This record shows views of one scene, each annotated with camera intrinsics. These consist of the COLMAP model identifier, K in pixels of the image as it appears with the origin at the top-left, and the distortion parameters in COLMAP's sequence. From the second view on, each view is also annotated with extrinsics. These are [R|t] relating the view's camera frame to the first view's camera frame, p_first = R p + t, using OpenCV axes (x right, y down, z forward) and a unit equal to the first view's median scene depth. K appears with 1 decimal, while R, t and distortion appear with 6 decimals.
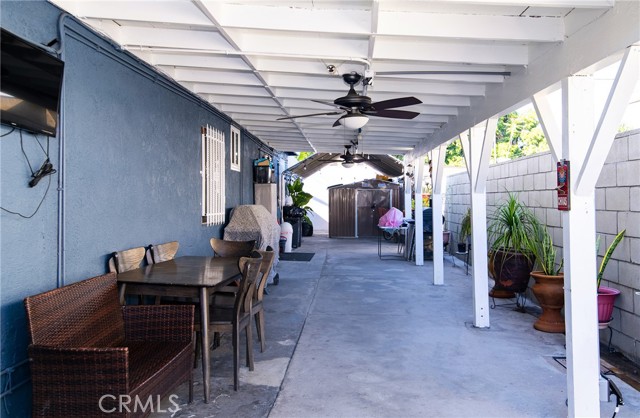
lens RADIAL K [[541.3, 0, 320.0], [0, 541.3, 209.0], [0, 0, 1]] dist [-0.005555, -0.005329]
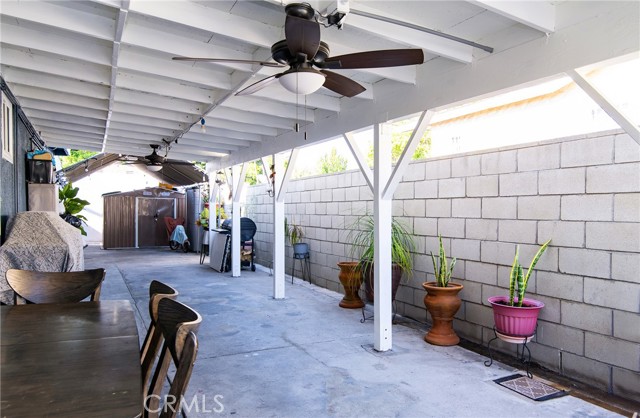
lens RADIAL K [[424.5, 0, 319.9], [0, 424.5, 229.5], [0, 0, 1]] dist [0.005158, 0.001130]
pose [[0.839721, -0.011511, 0.542896, -0.095113], [-0.002252, 0.999693, 0.024681, 0.001163], [-0.543013, -0.021948, 0.839437, 0.266900]]
